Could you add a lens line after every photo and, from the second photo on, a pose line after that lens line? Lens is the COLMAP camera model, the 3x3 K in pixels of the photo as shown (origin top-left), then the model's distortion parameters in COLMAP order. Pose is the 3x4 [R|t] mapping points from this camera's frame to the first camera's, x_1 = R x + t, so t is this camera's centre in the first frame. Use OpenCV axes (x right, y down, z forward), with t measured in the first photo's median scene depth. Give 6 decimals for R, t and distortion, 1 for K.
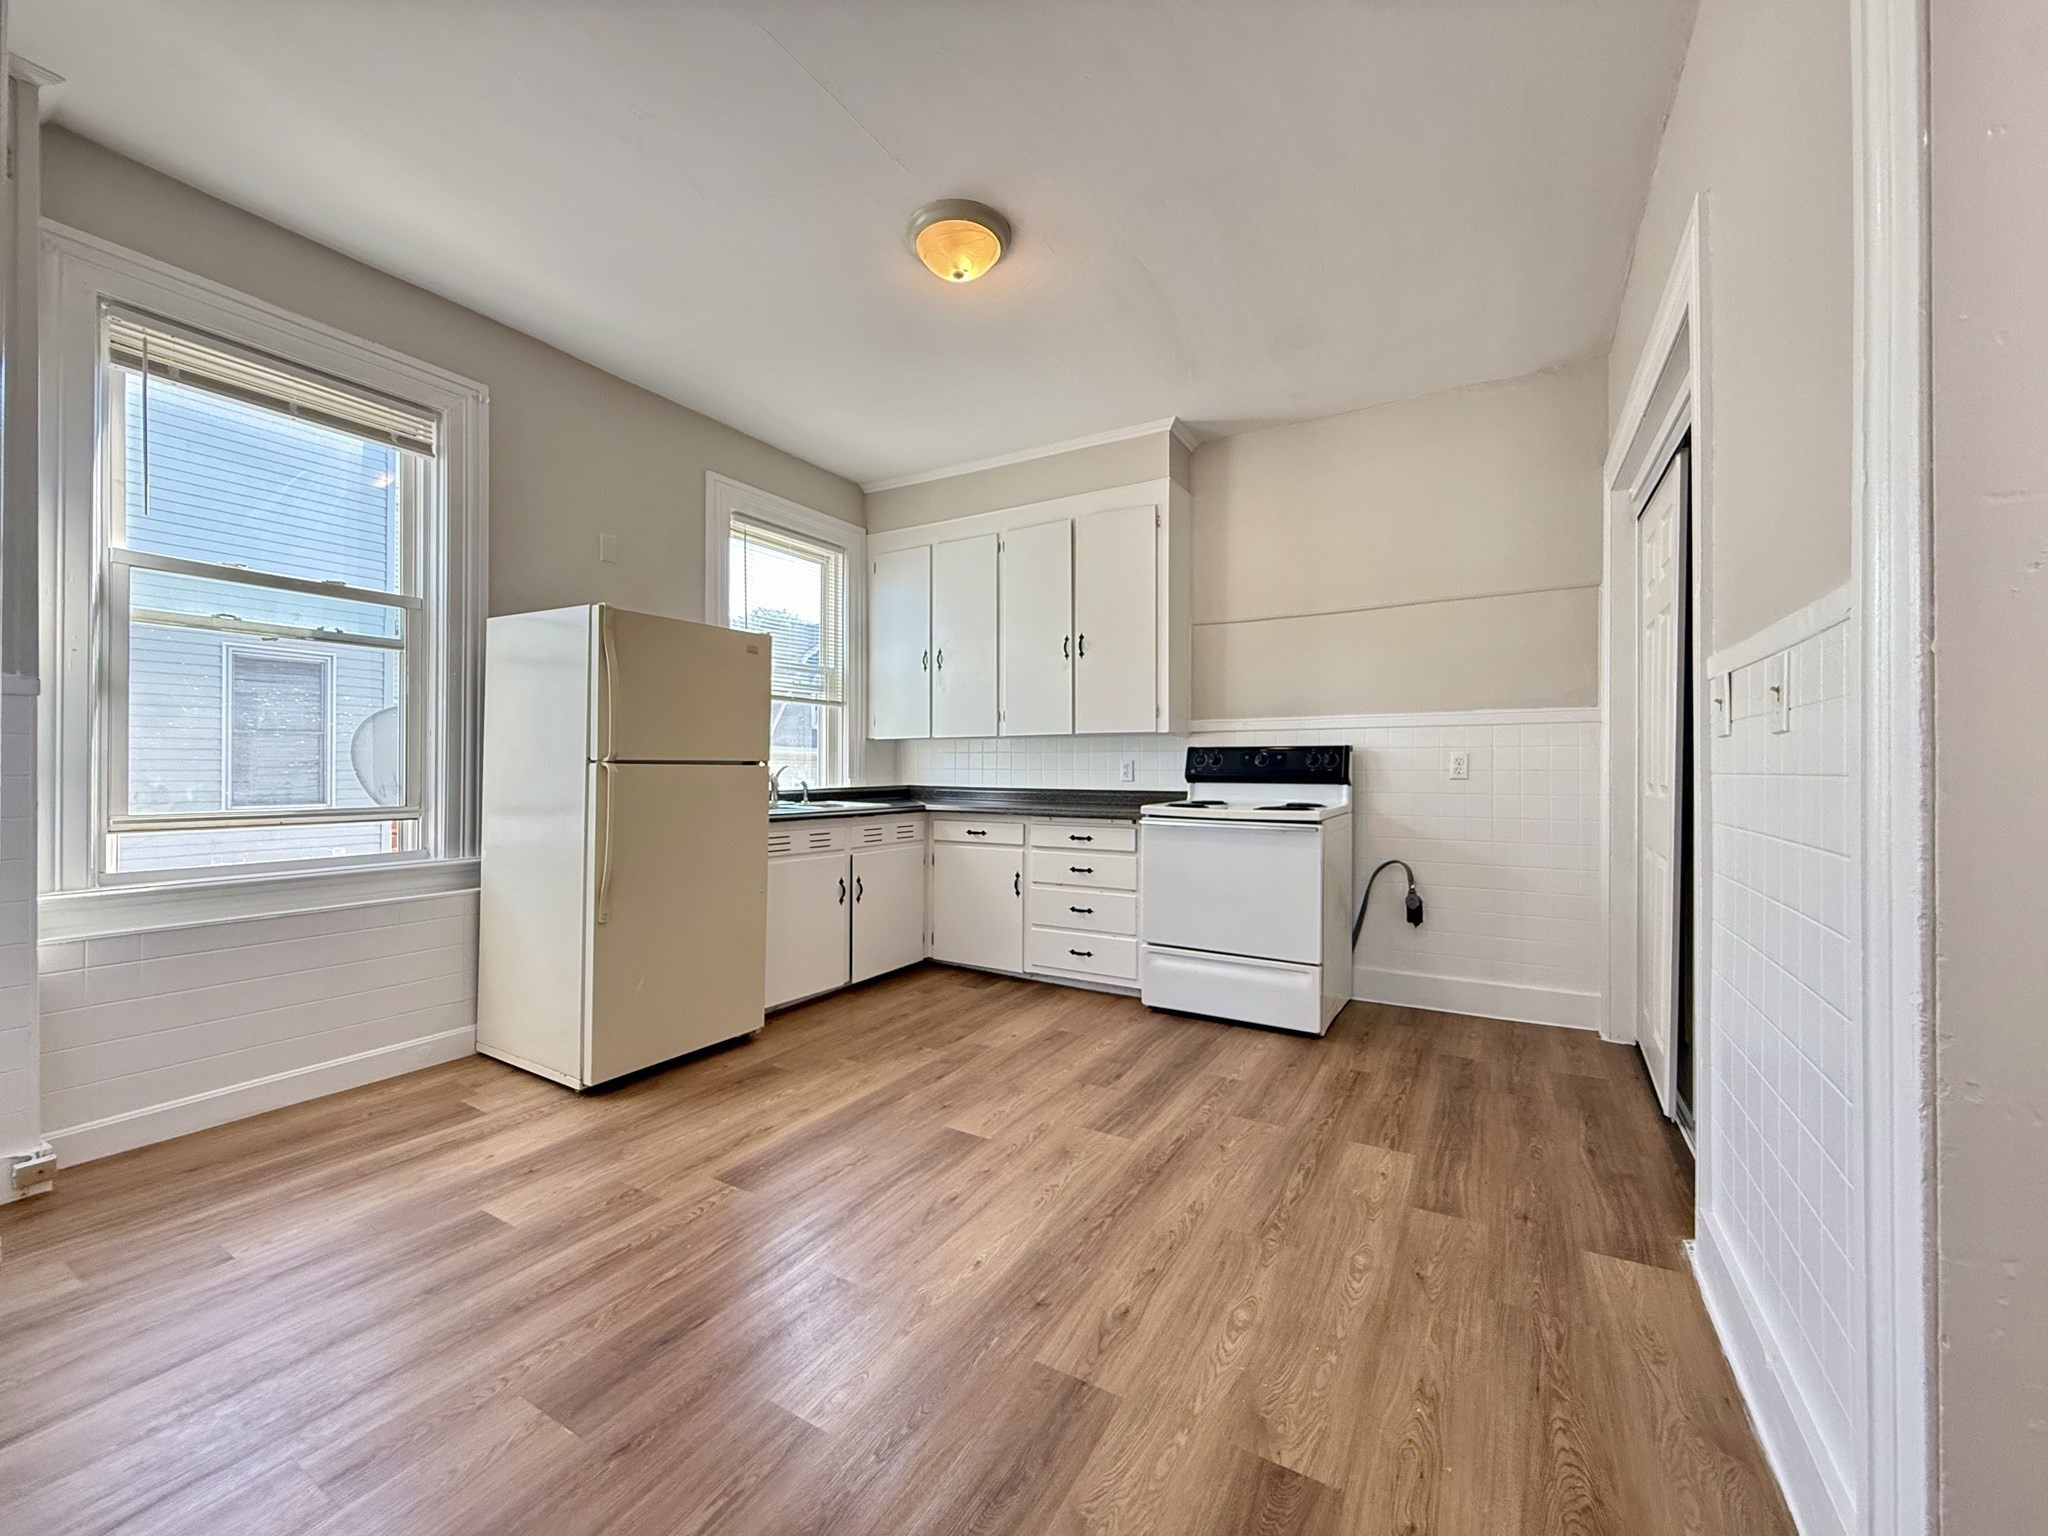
lens RADIAL K [[816.5, 0, 1014.5], [0, 816.5, 768.8], [0, 0, 1]] dist [-0.000090, 0.000553]
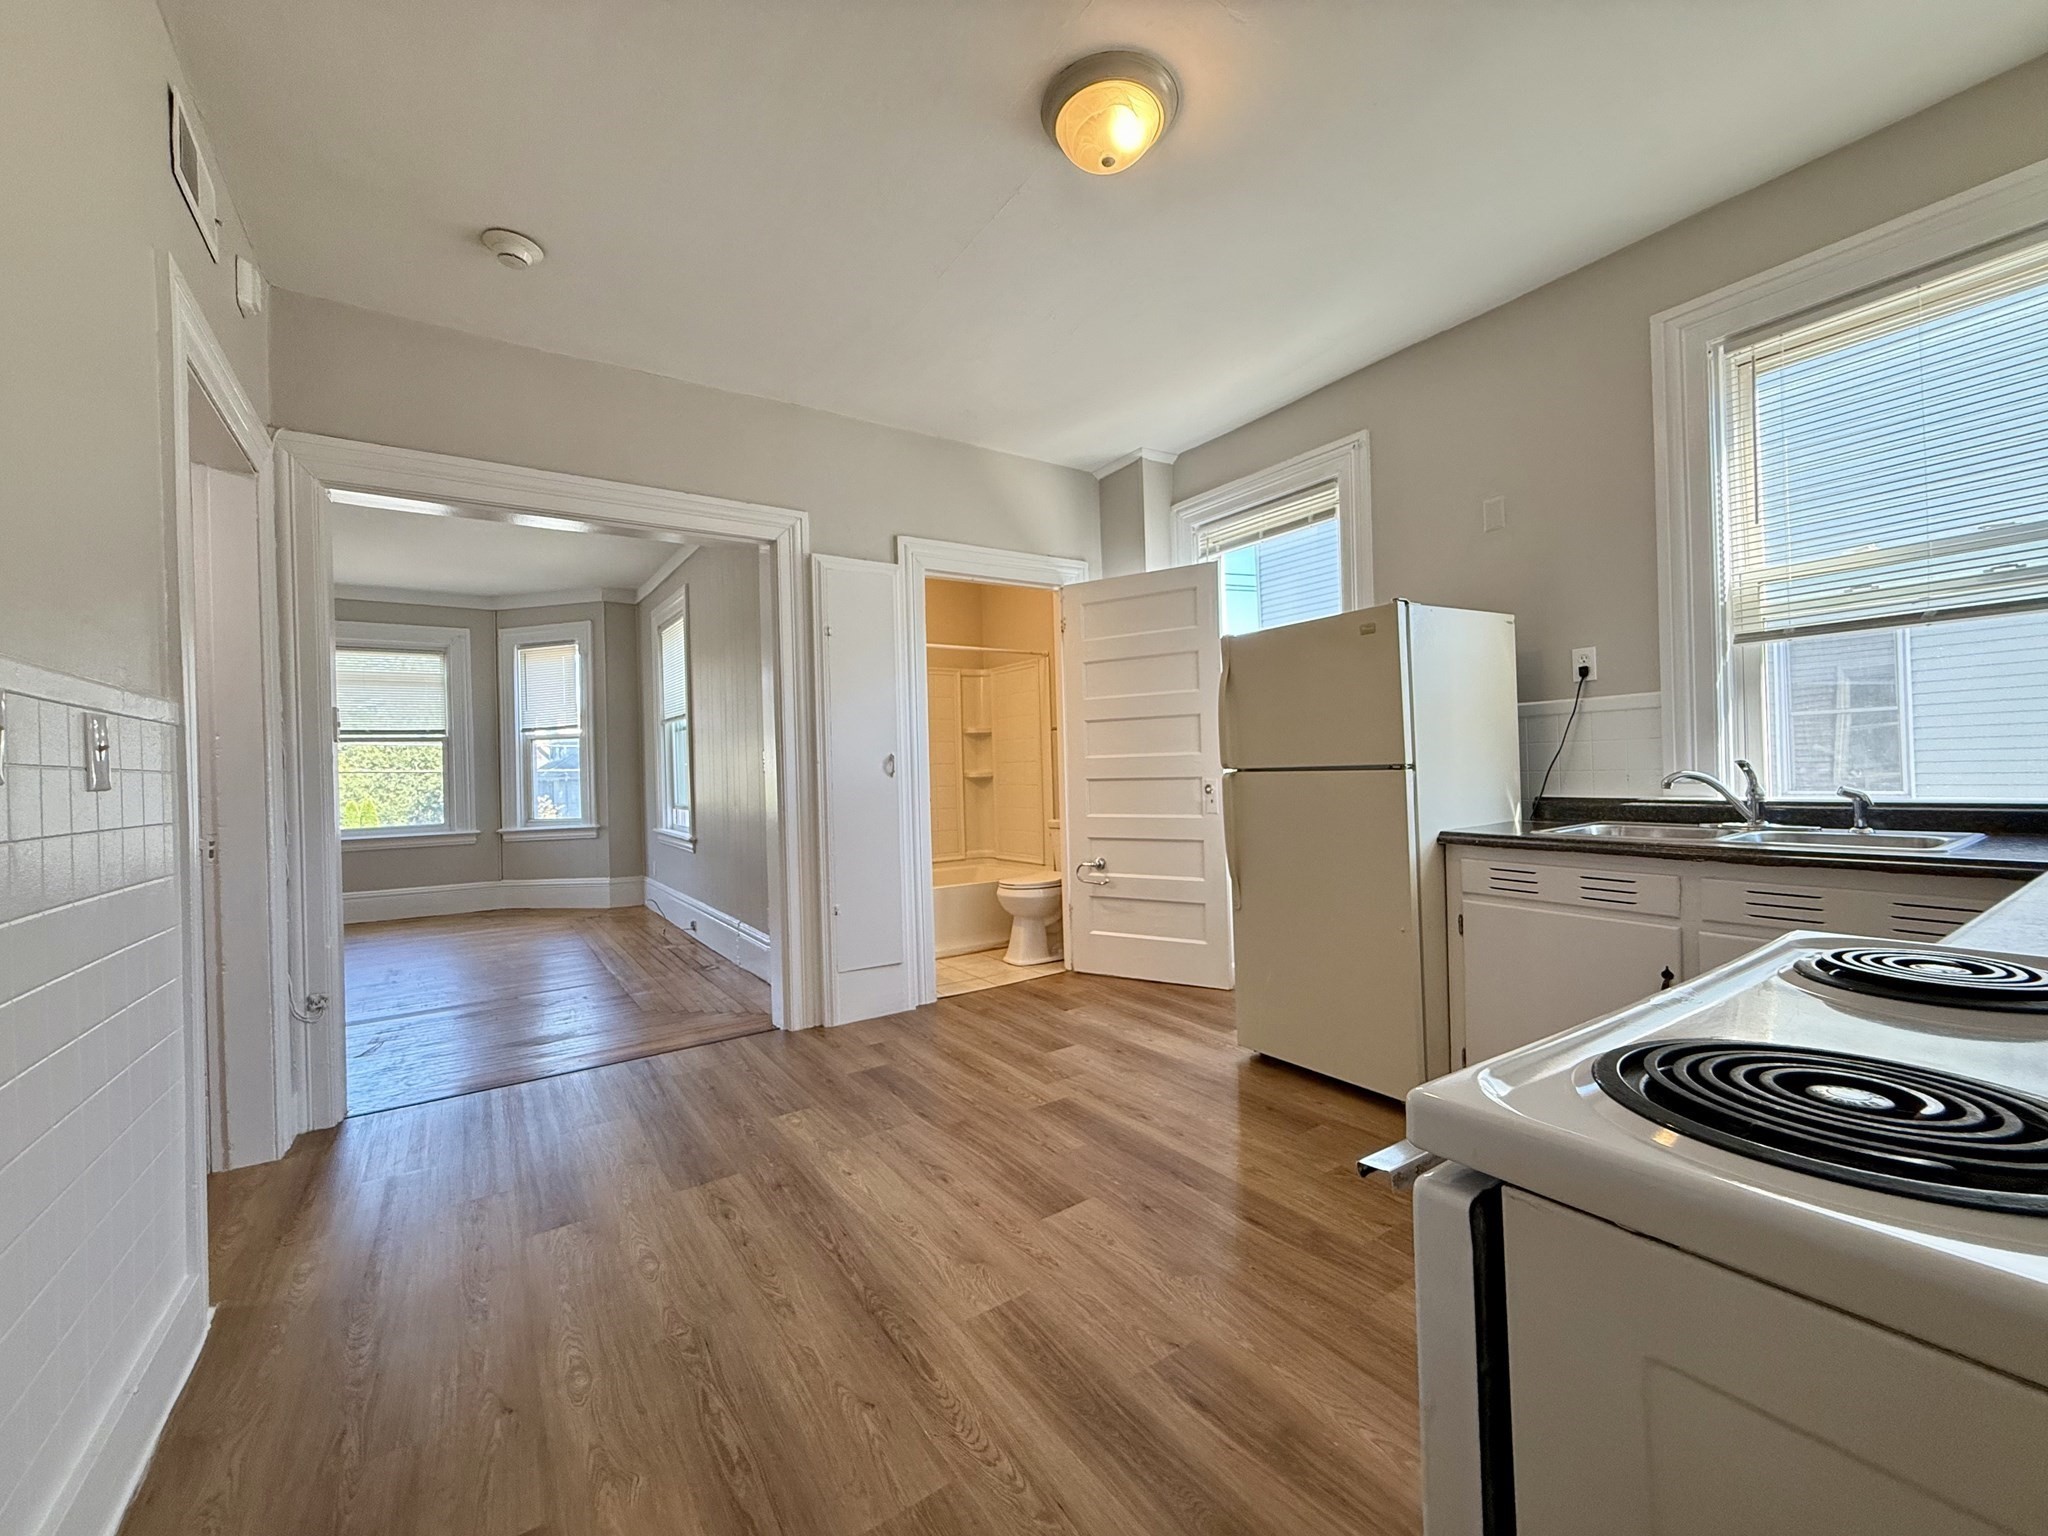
lens RADIAL K [[816.5, 0, 1019.6], [0, 816.5, 762.7], [0, 0, 1]] dist [-0.000090, 0.000553]
pose [[-0.424273, 0.002469, -0.905531, 0.579023], [0.029684, 0.999497, -0.011182, -0.012962], [0.905048, -0.031624, -0.424133, 1.040095]]
